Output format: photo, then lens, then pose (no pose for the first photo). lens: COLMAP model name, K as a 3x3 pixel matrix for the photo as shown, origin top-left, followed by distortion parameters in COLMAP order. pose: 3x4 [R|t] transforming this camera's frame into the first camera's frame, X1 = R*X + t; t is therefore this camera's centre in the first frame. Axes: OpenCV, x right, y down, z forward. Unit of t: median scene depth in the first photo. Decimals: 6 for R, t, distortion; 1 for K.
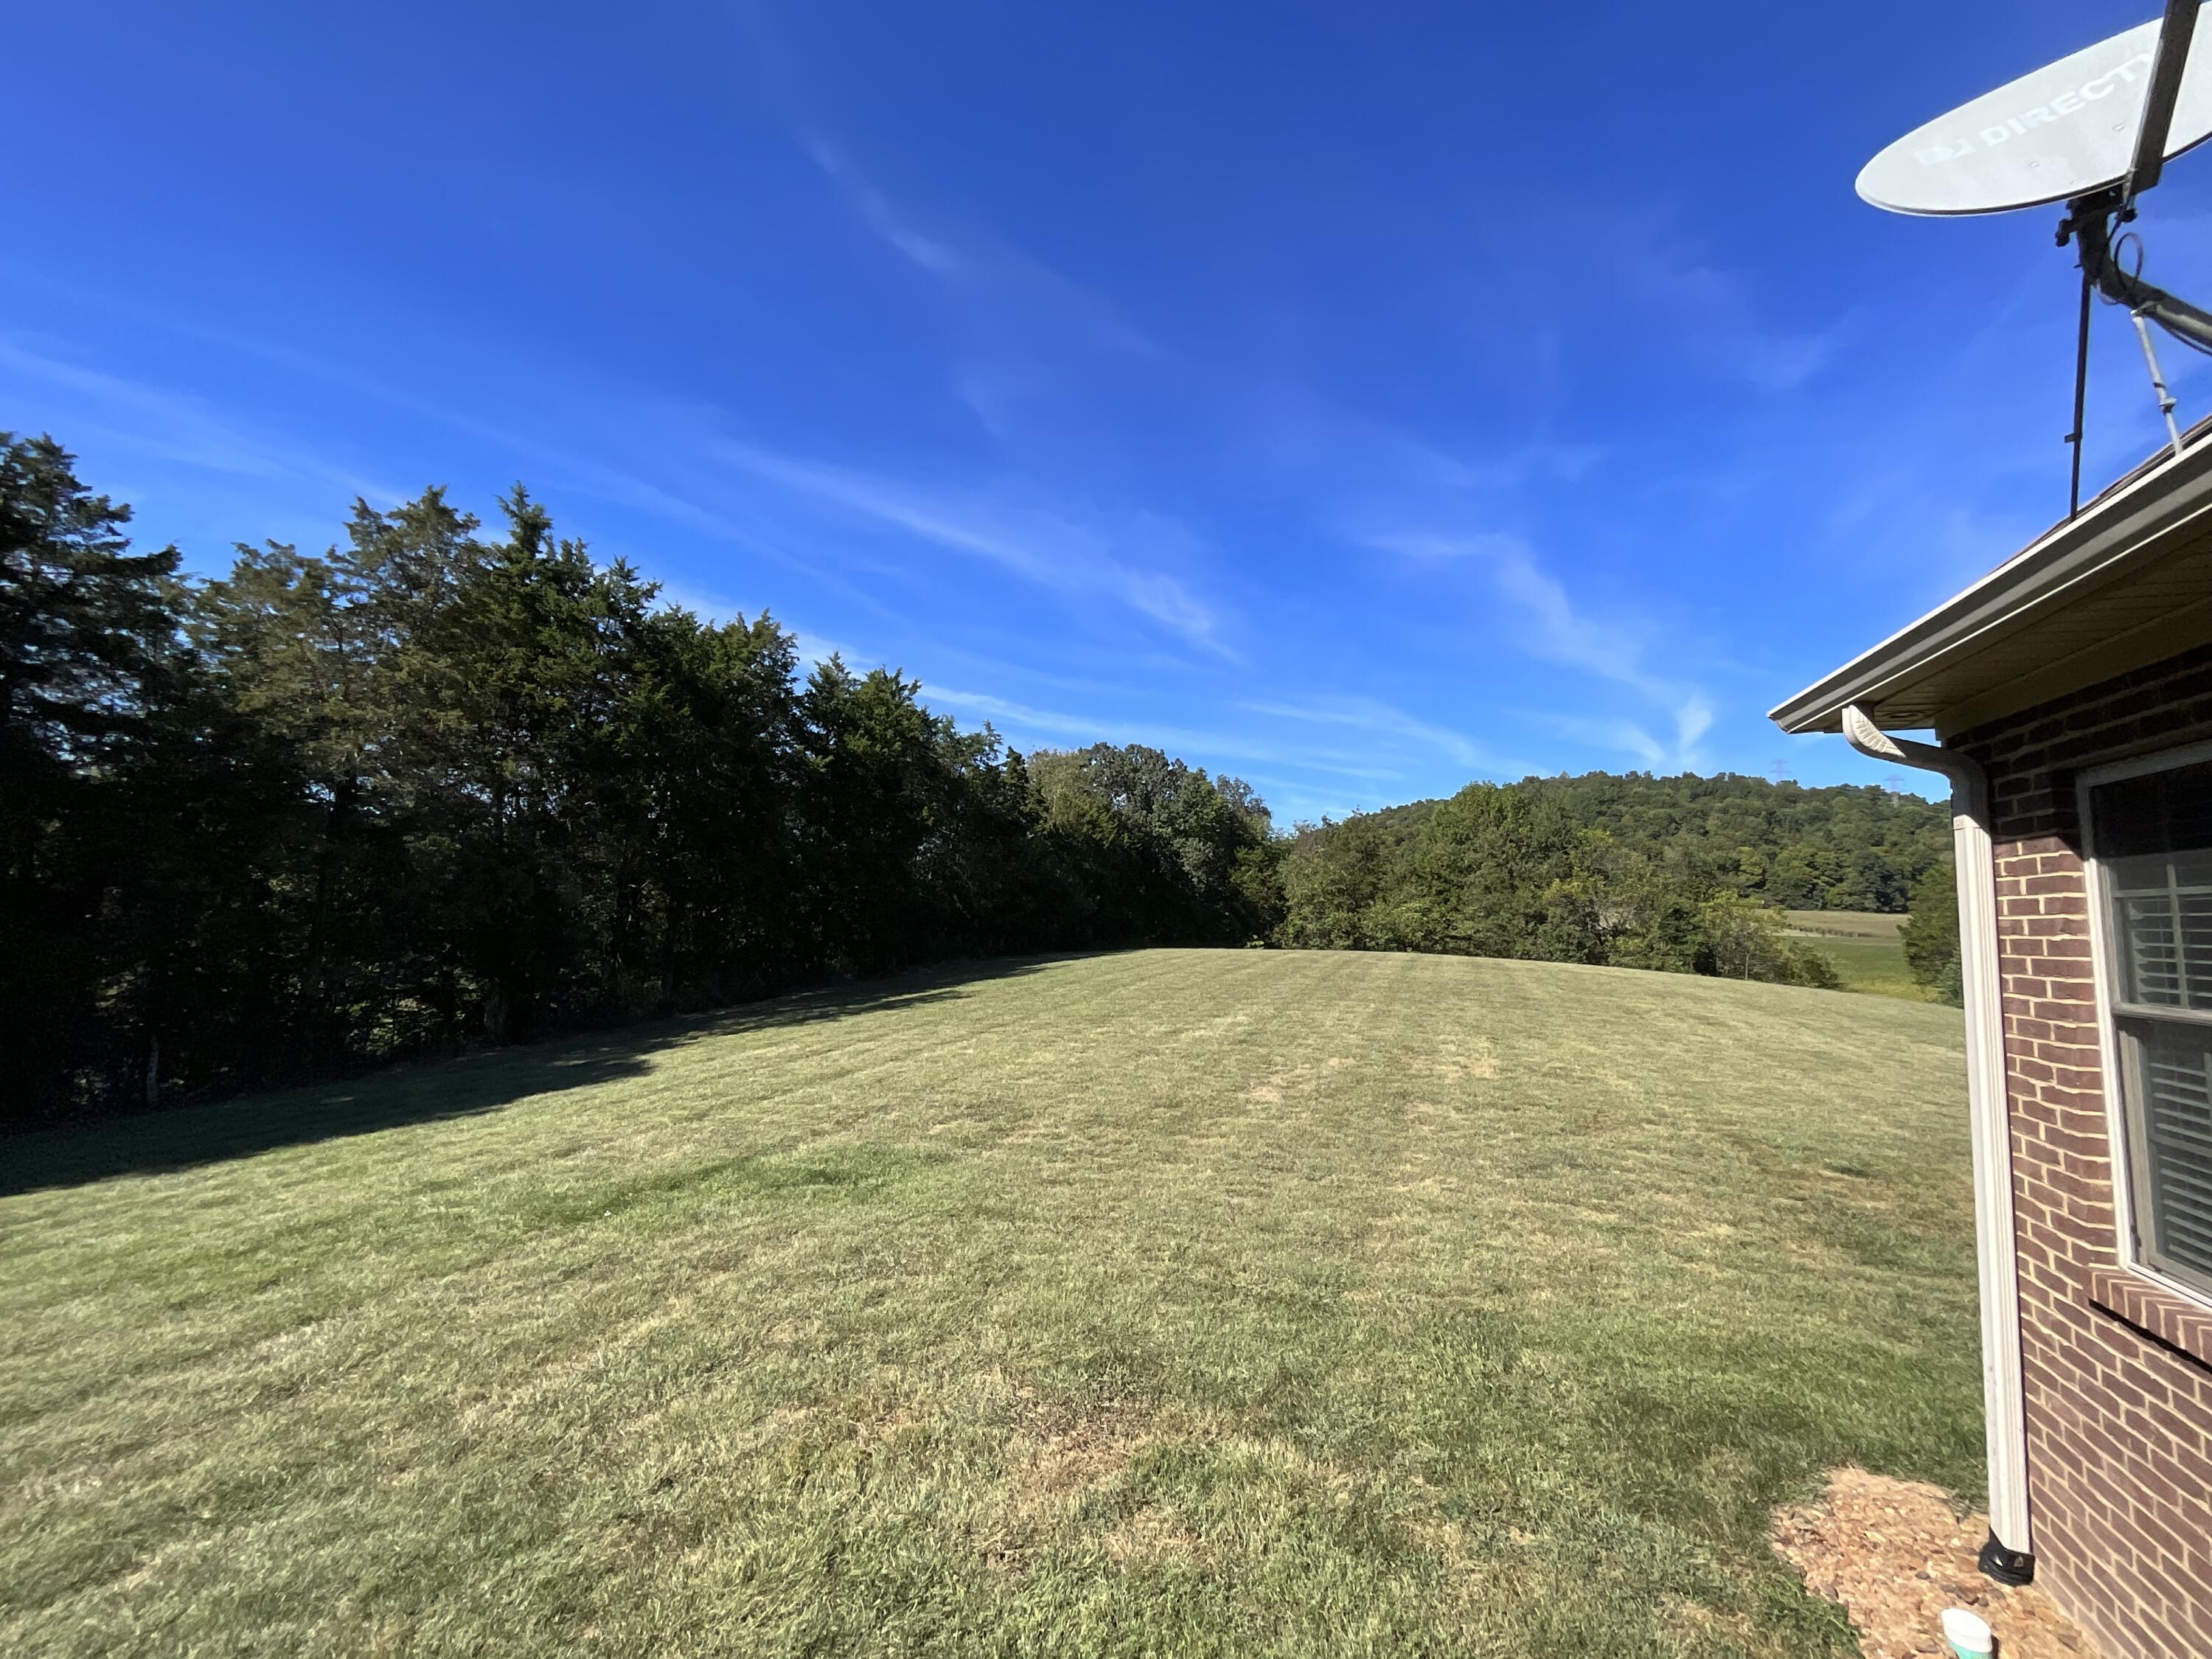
lens RADIAL K [[885.0, 0, 1112.9], [0, 885.0, 829.8], [0, 0, 1]] dist [-0.000291, 0.000460]
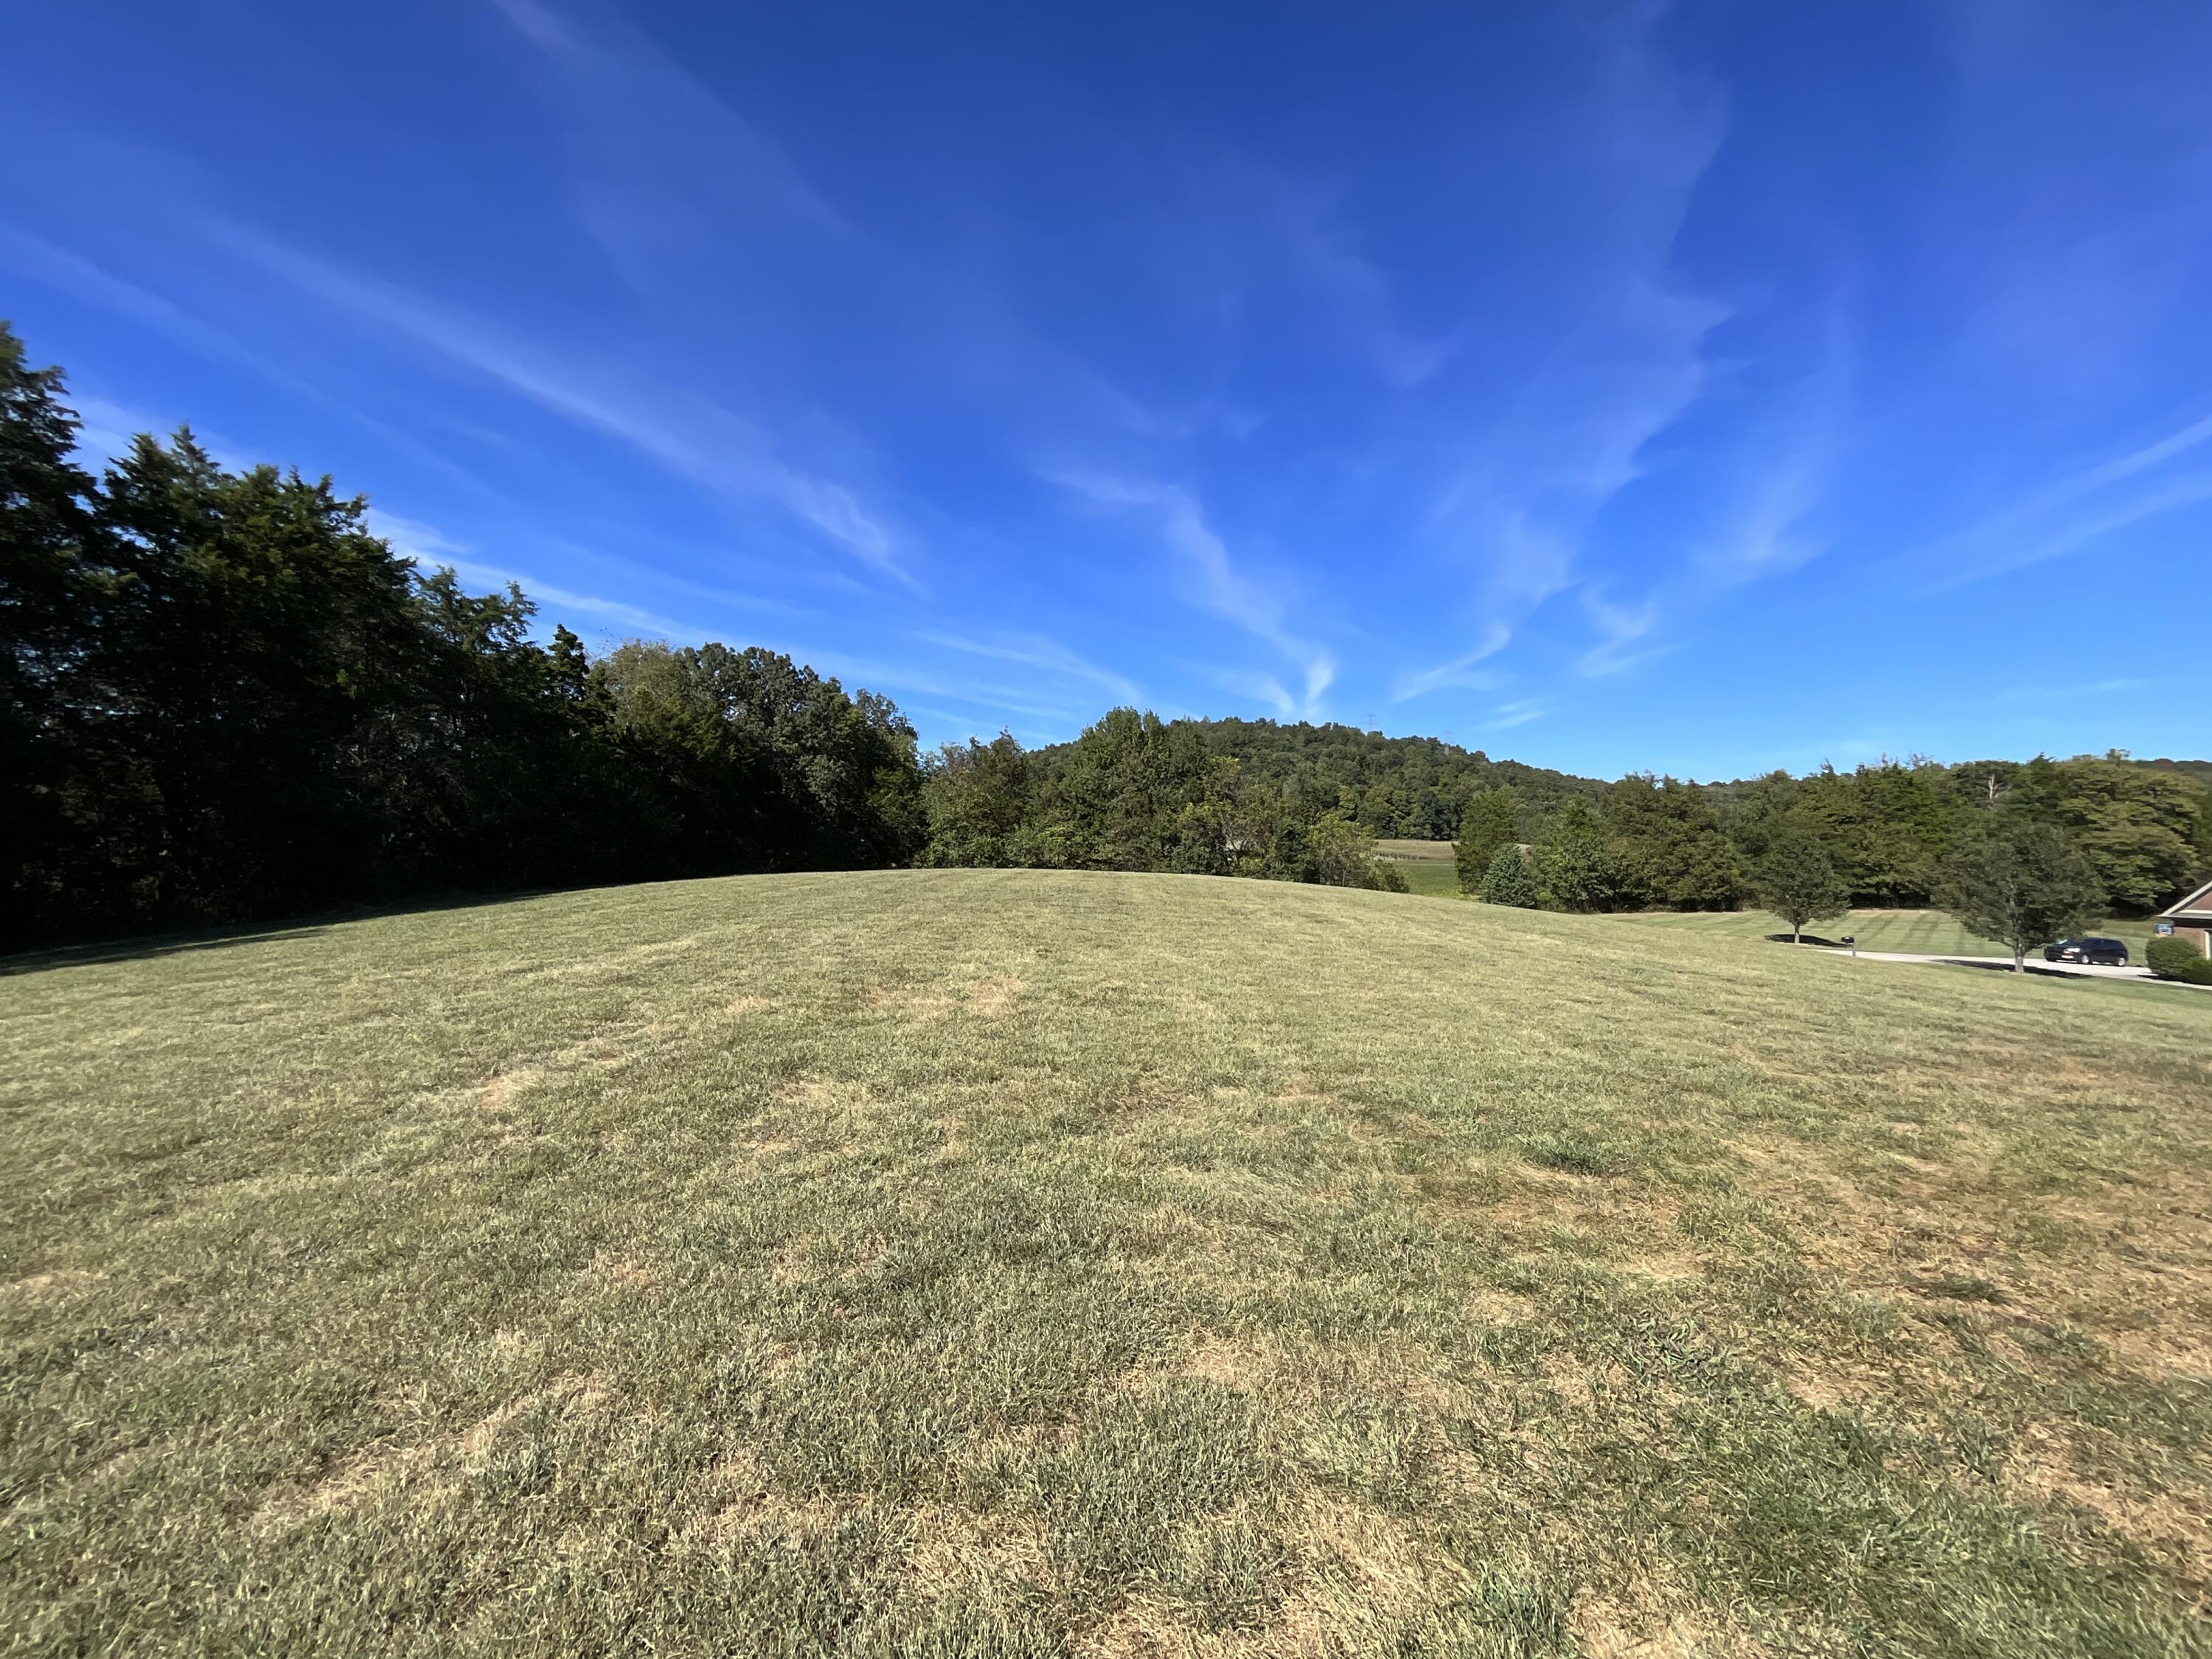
lens RADIAL K [[889.7, 0, 1100.4], [0, 889.7, 846.8], [0, 0, 1]] dist [-0.000426, 0.000116]
pose [[0.937578, -0.012793, 0.347539, 0.041514], [-0.018914, 0.995969, 0.087687, 0.017080], [-0.347260, -0.088786, 0.933556, 0.063782]]
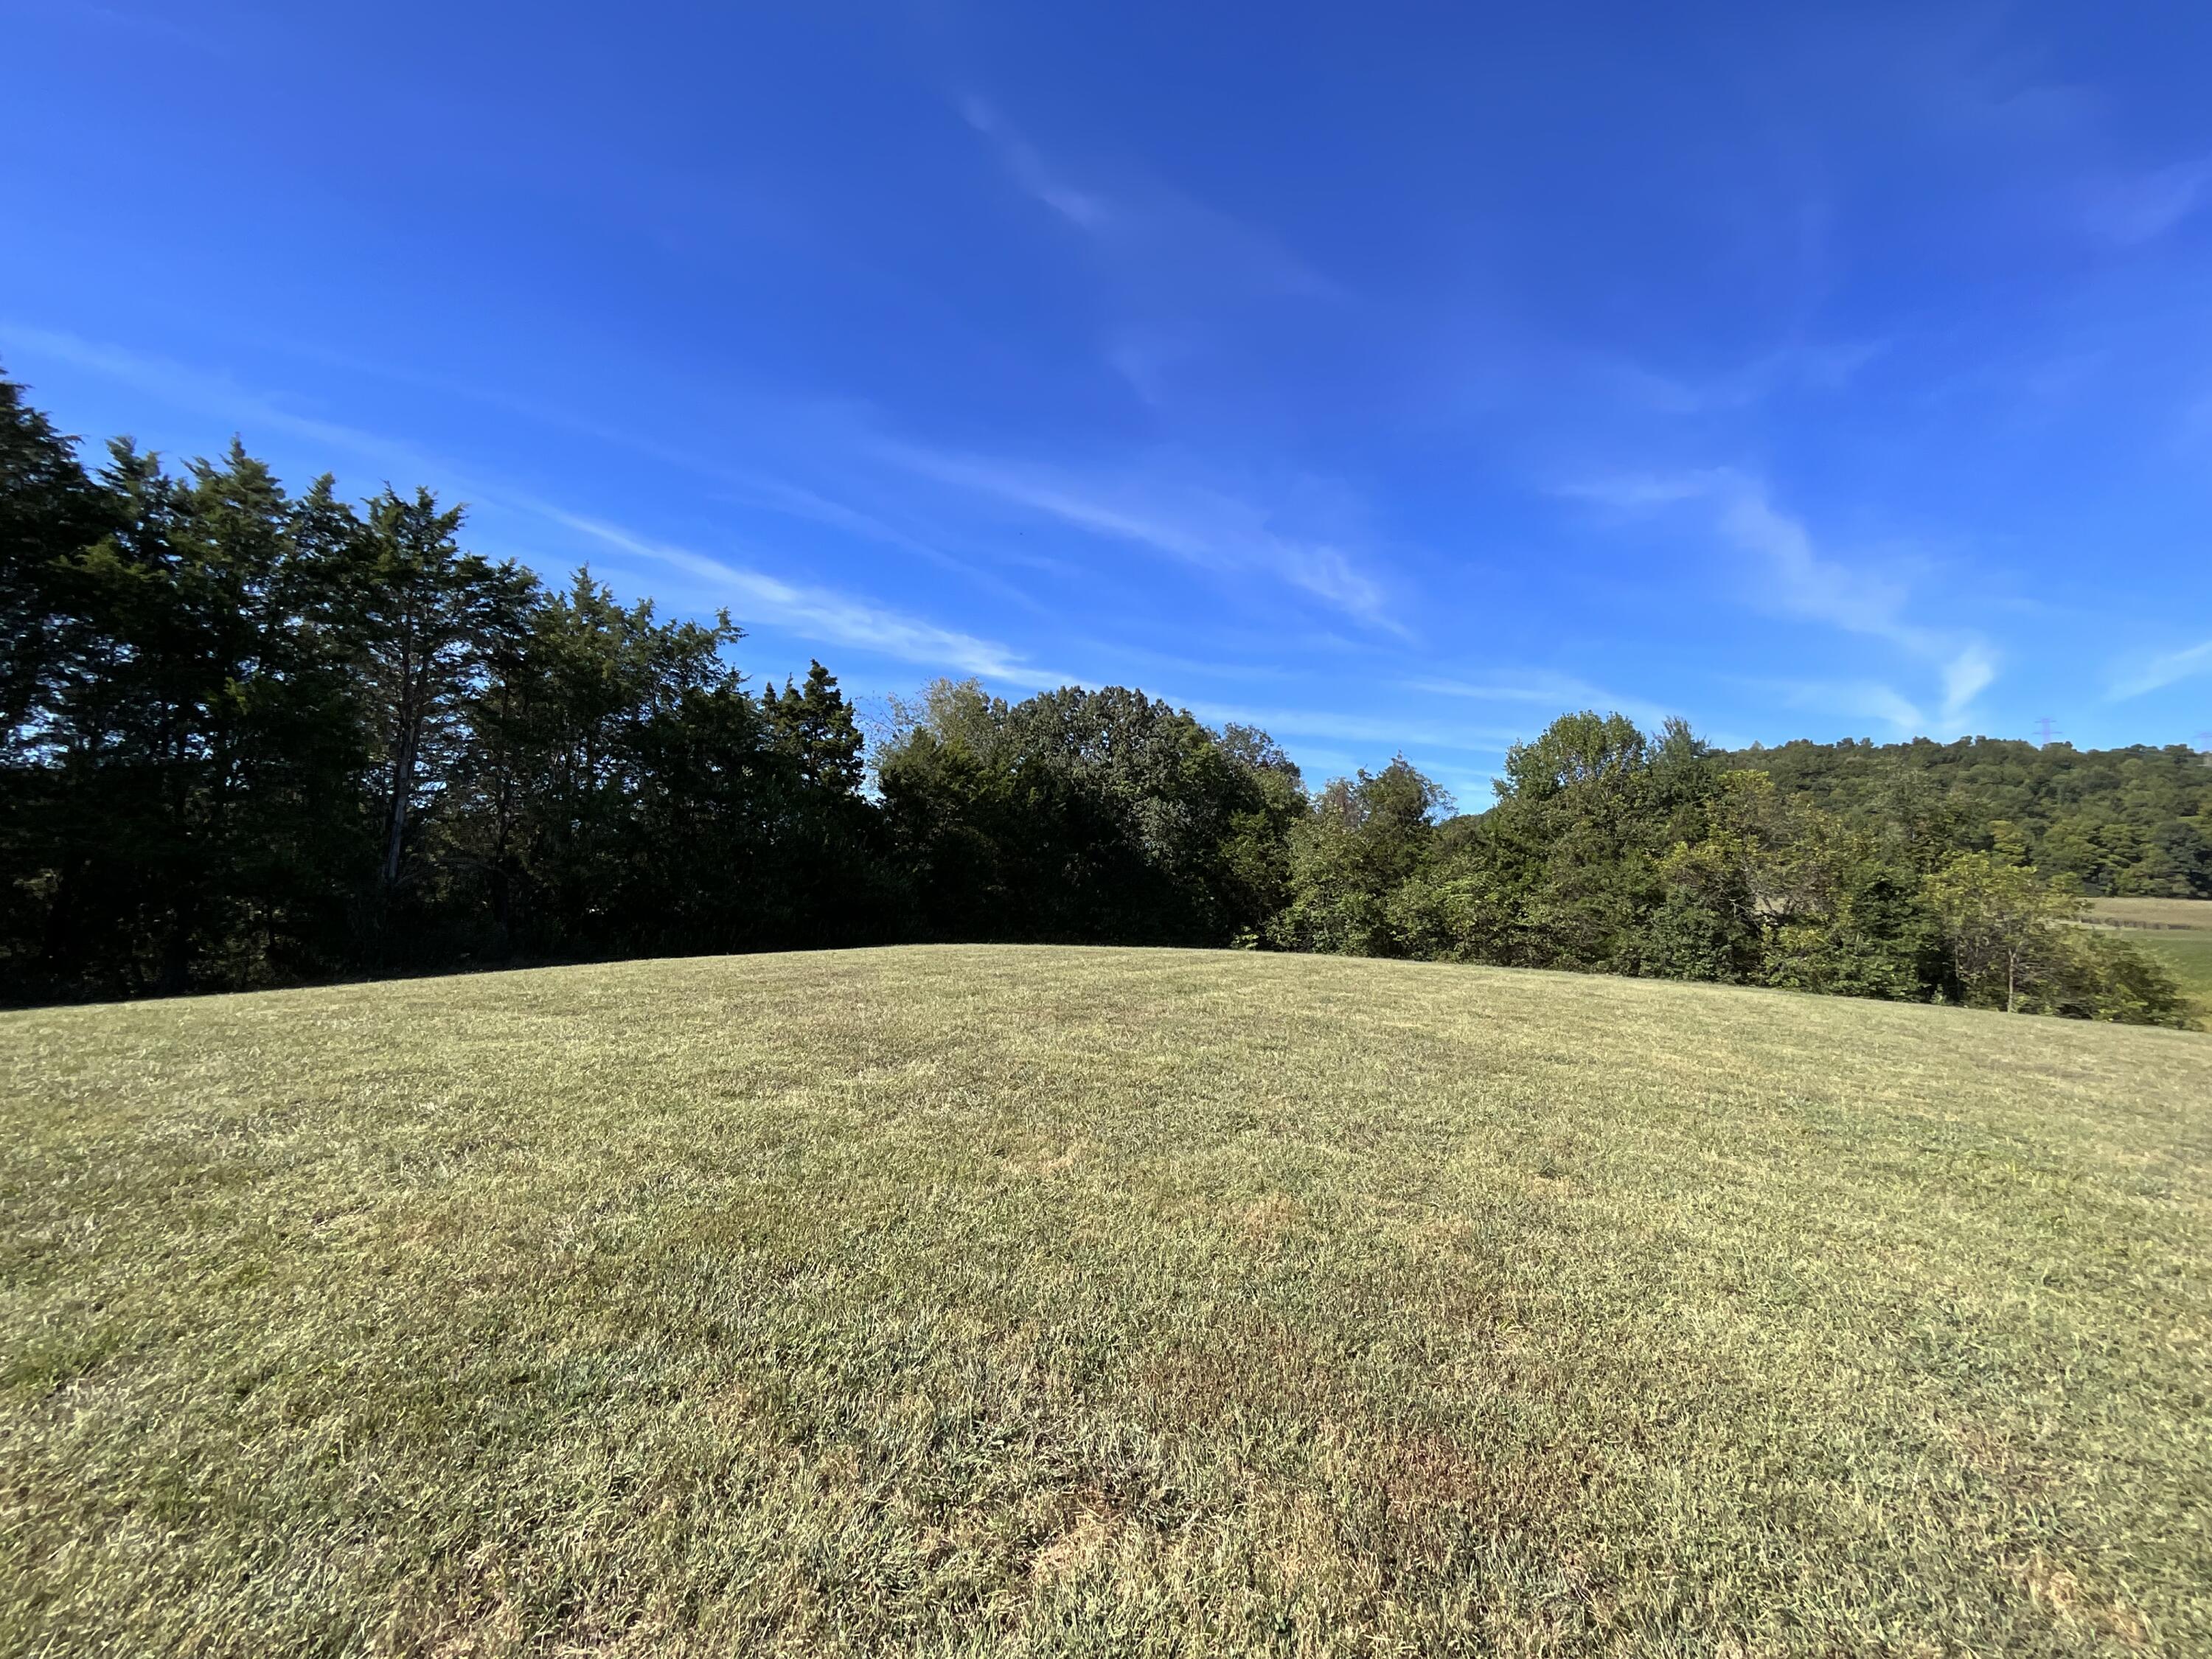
lens RADIAL K [[904.1, 0, 1106.0], [0, 904.1, 829.5], [0, 0, 1]] dist [0.023482, -0.010457]
pose [[0.988044, -0.021300, -0.152696, 0.164116], [0.022276, 0.999741, 0.004684, 0.031794], [0.152557, -0.008030, 0.988262, 0.231935]]
